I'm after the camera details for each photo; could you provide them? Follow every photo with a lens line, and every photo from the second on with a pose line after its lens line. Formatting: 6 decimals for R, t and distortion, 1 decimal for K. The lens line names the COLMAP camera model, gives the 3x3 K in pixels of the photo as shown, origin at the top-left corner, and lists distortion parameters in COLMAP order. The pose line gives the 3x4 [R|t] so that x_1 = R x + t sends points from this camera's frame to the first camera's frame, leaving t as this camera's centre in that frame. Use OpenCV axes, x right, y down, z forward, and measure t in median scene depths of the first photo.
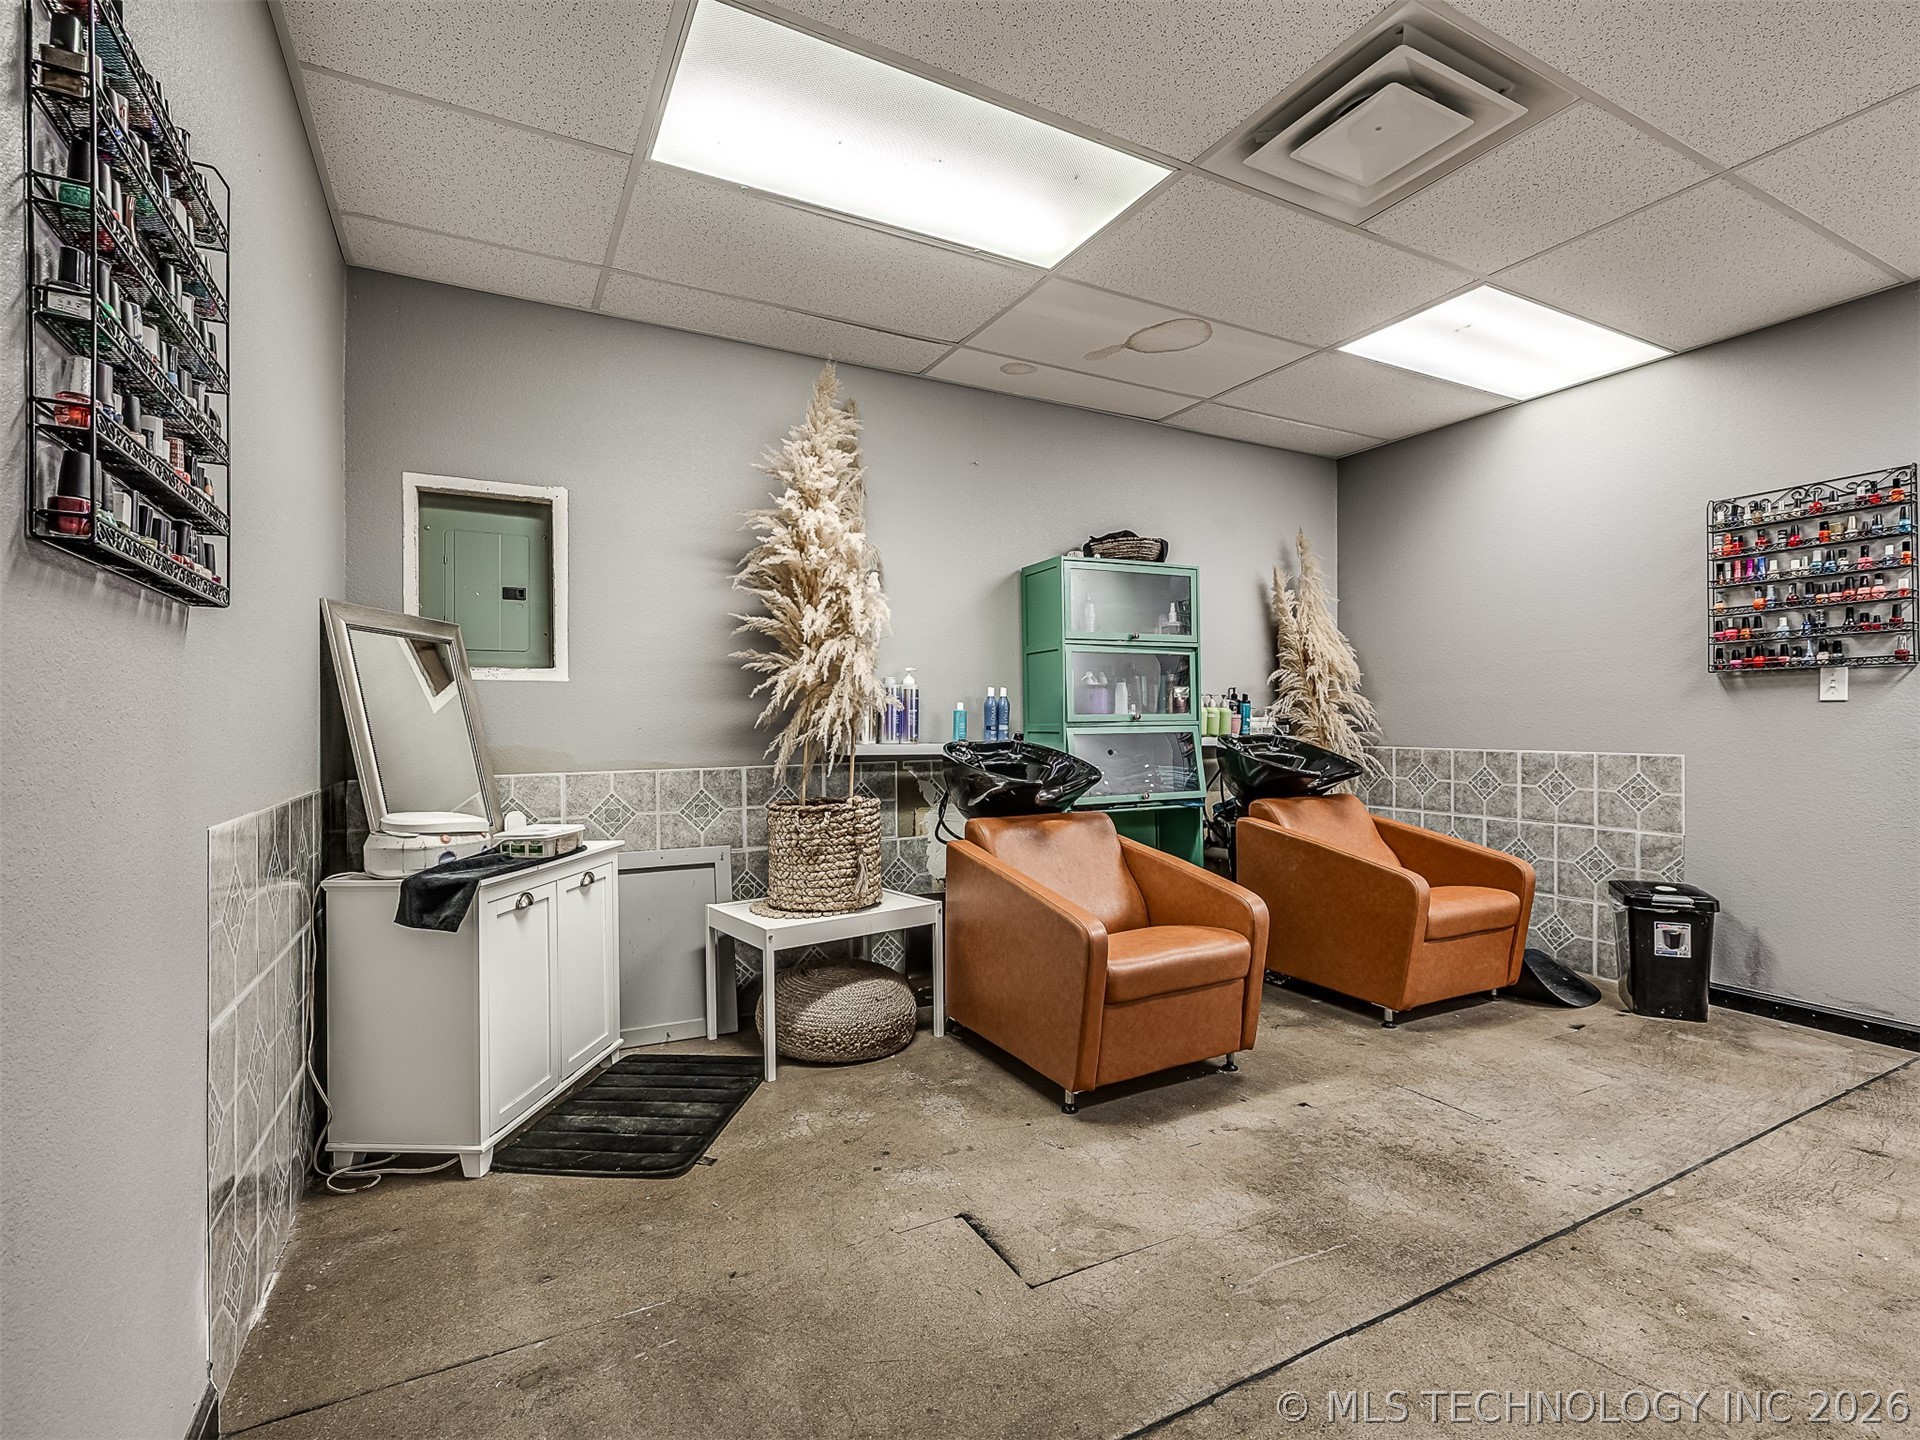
lens RADIAL K [[904.5, 0, 956.1], [0, 904.5, 719.1], [0, 0, 1]] dist [0.001249, 0.000488]
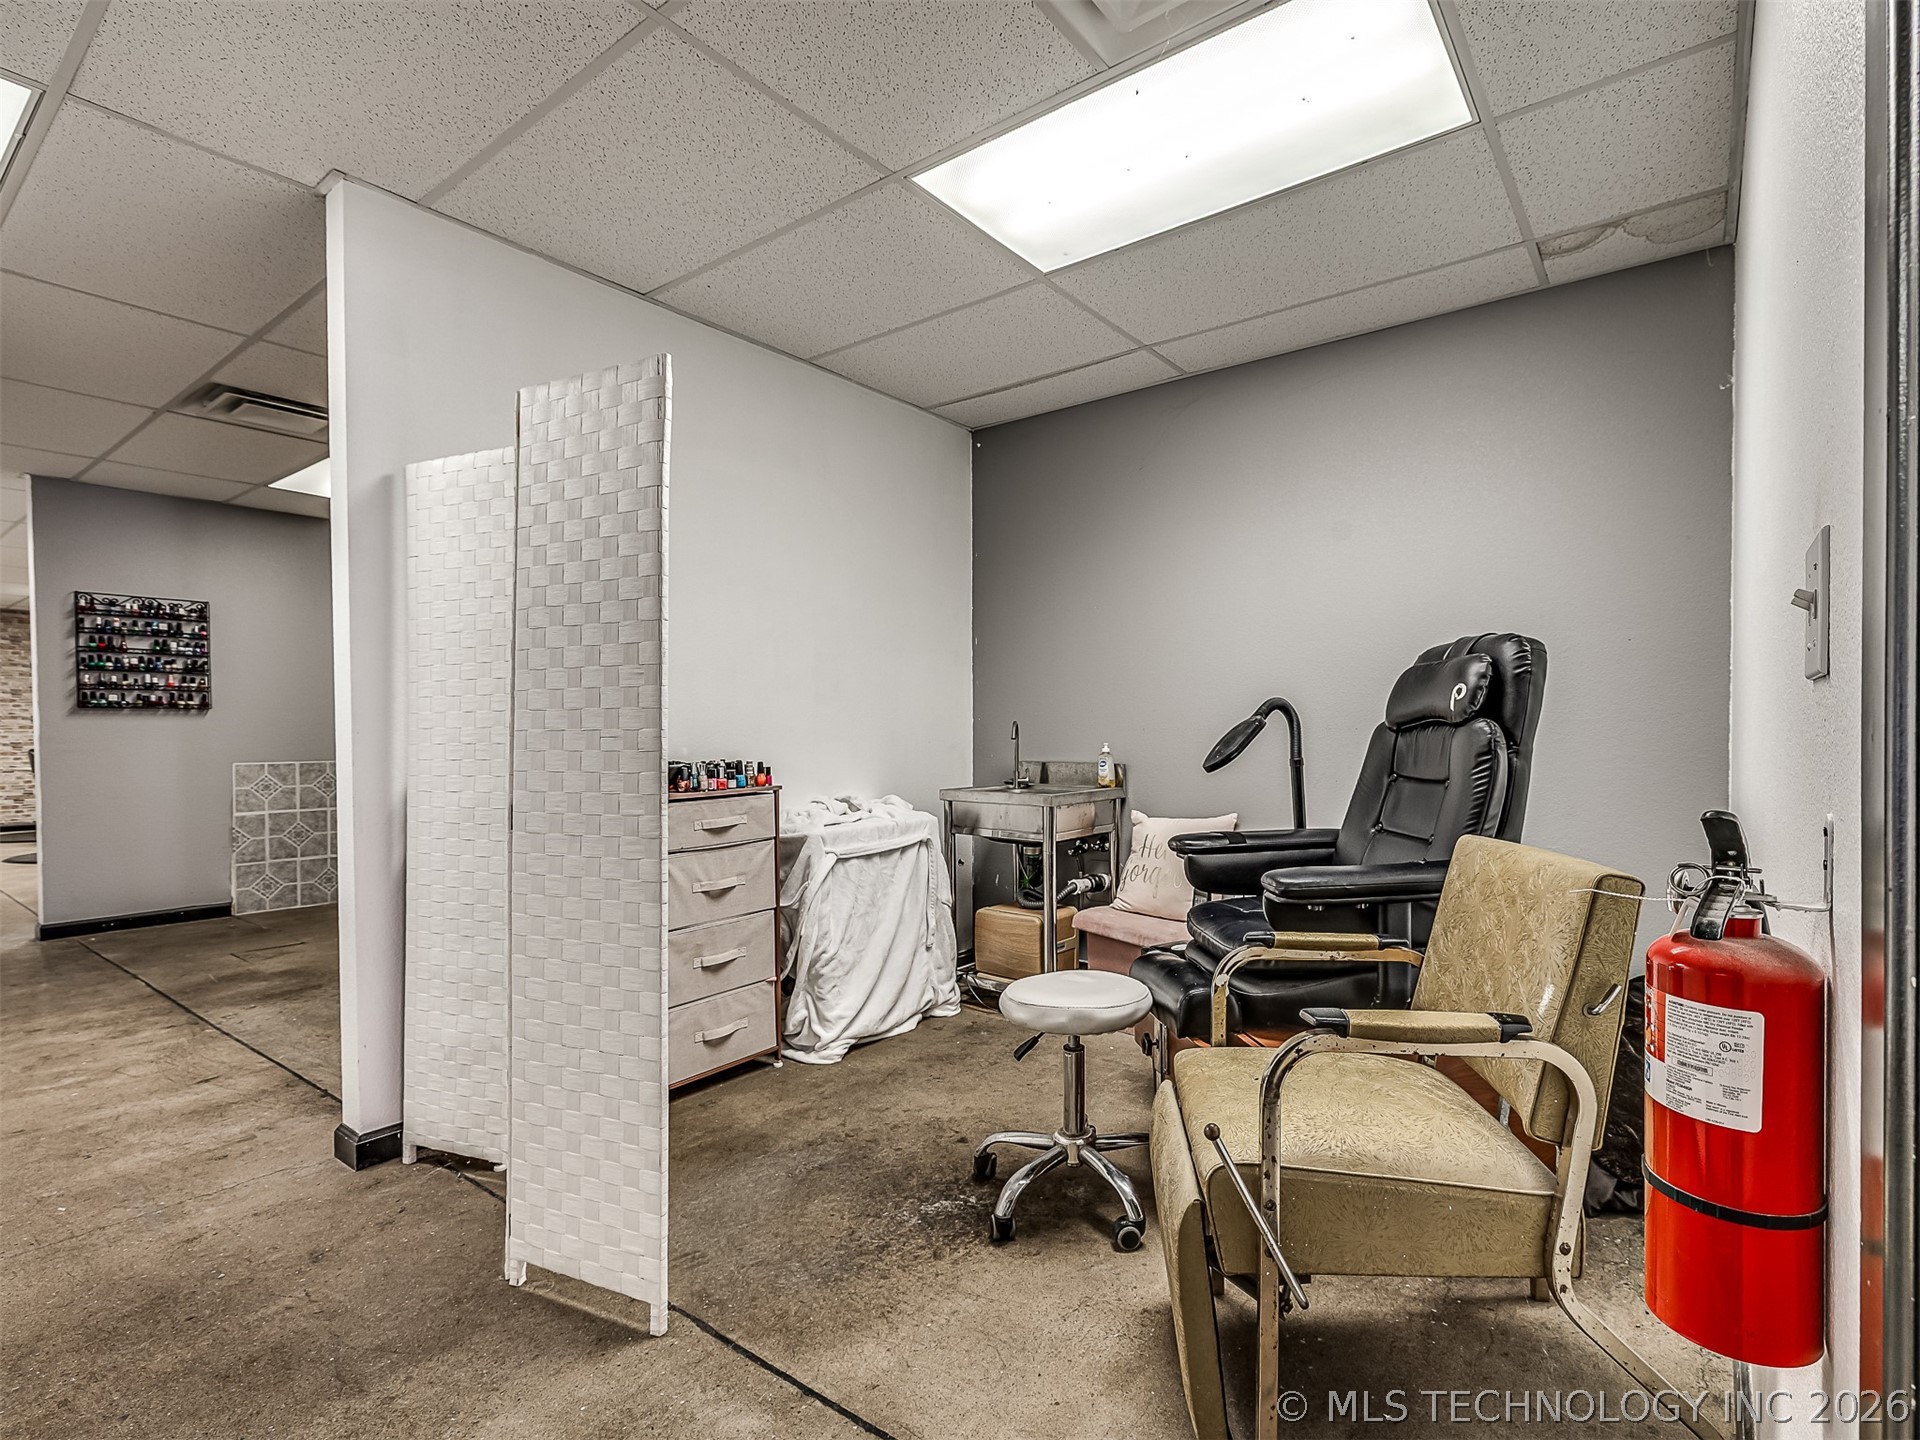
lens RADIAL K [[907.3, 0, 1056.3], [0, 907.3, 741.9], [0, 0, 1]] dist [0.000490, 0.000312]
pose [[0.454365, 0.015525, -0.890680, 1.966917], [0.006897, 0.999757, 0.020945, -0.016130], [0.890789, -0.015659, 0.454148, 1.089254]]
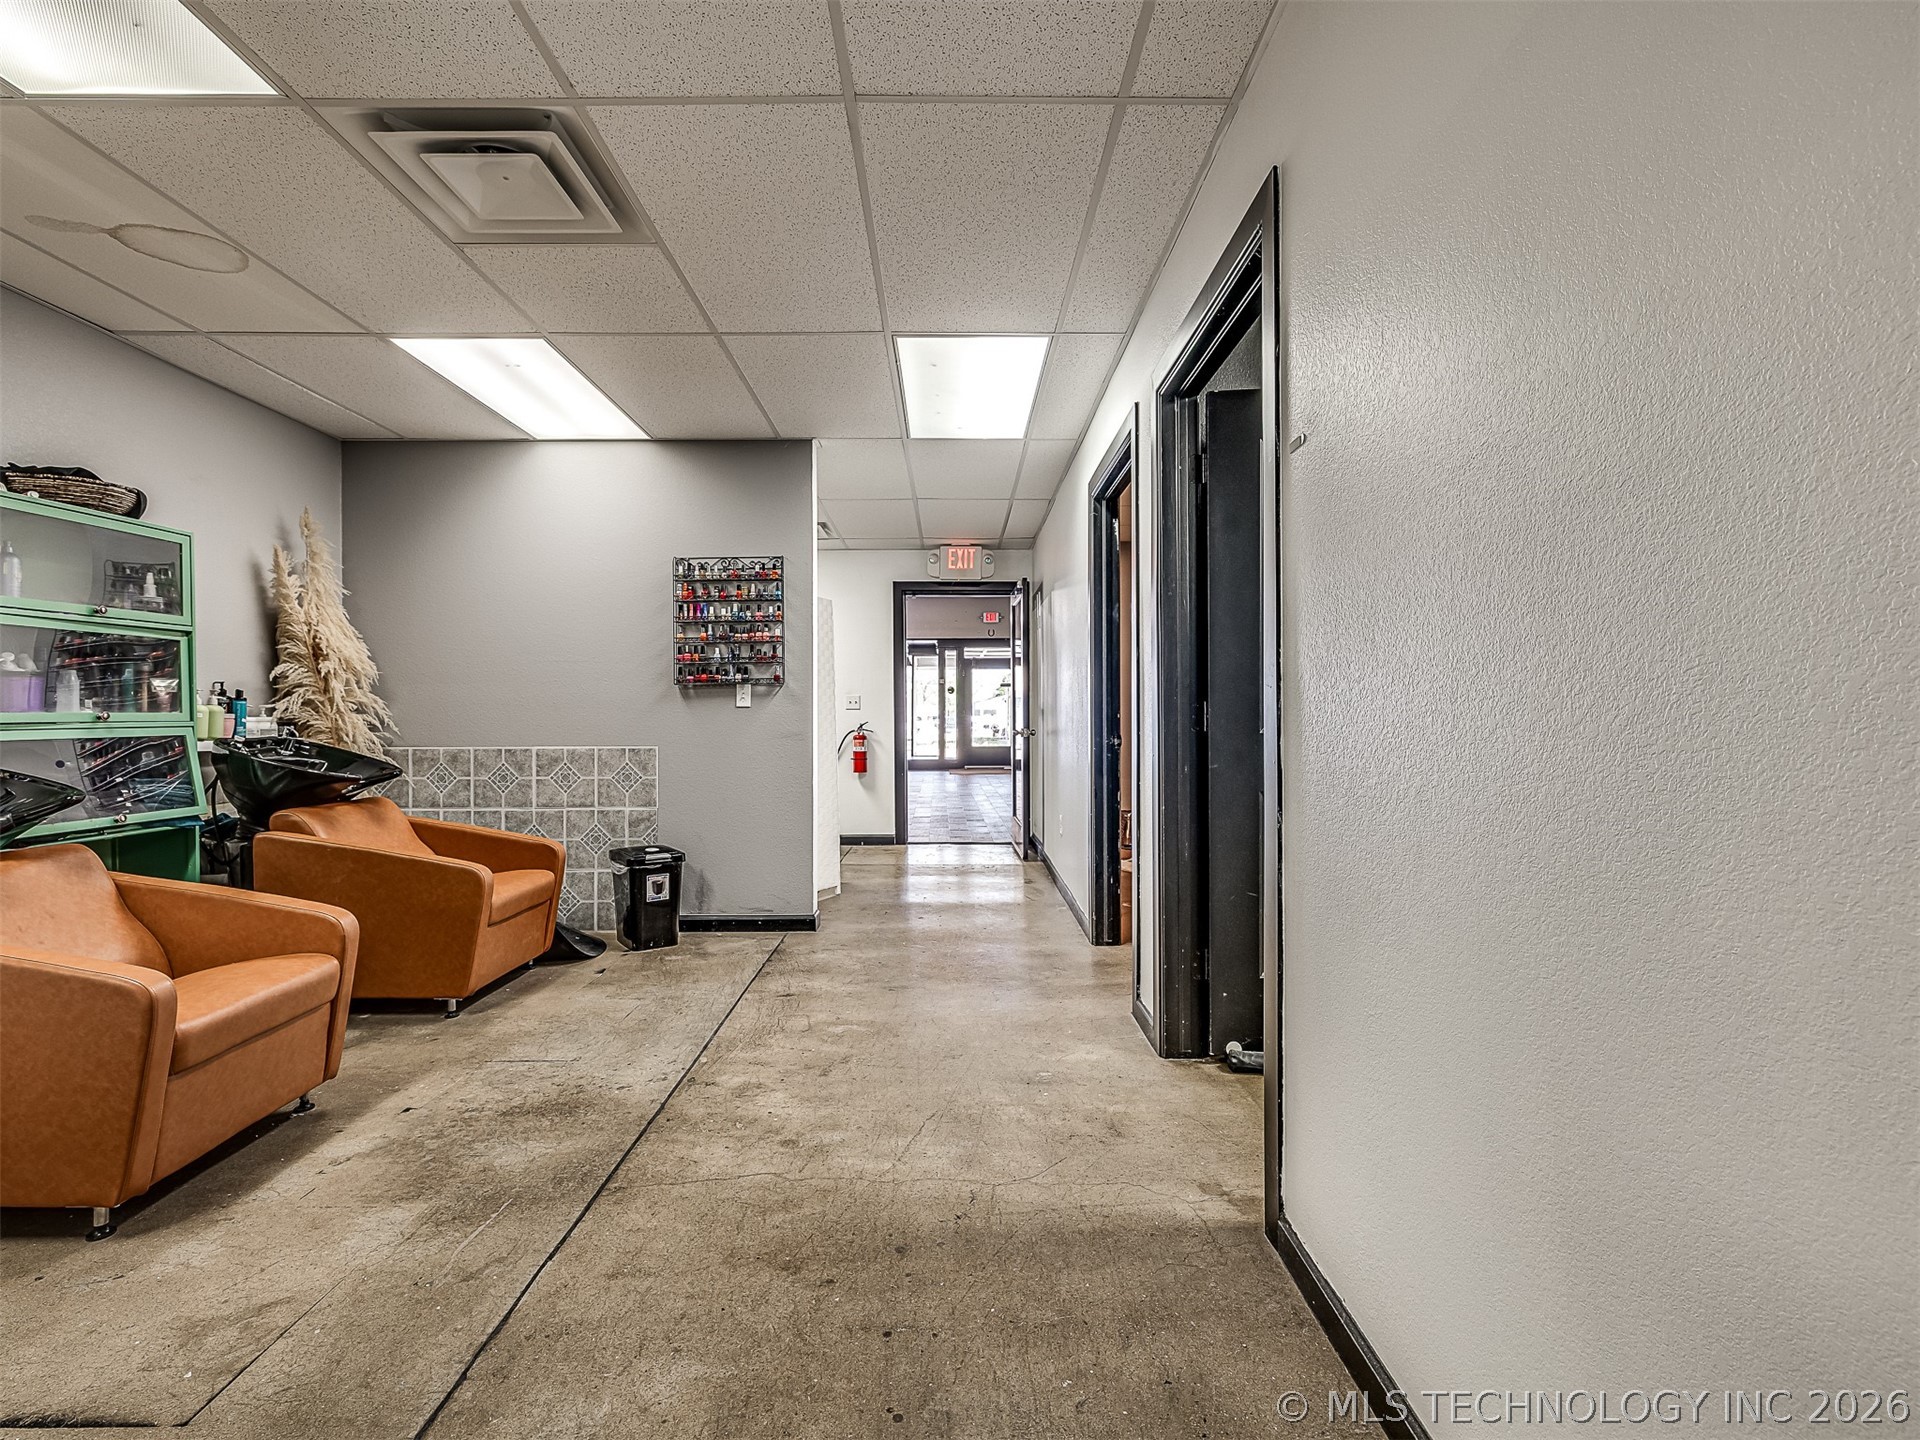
lens RADIAL K [[902.1, 0, 959.1], [0, 902.1, 717.3], [0, 0, 1]] dist [-0.000012, -0.000194]
pose [[0.461550, 0.002583, 0.887111, -0.173342], [-0.000043, 0.999996, -0.002889, 0.000697], [-0.887114, 0.001295, 0.461548, 0.009900]]
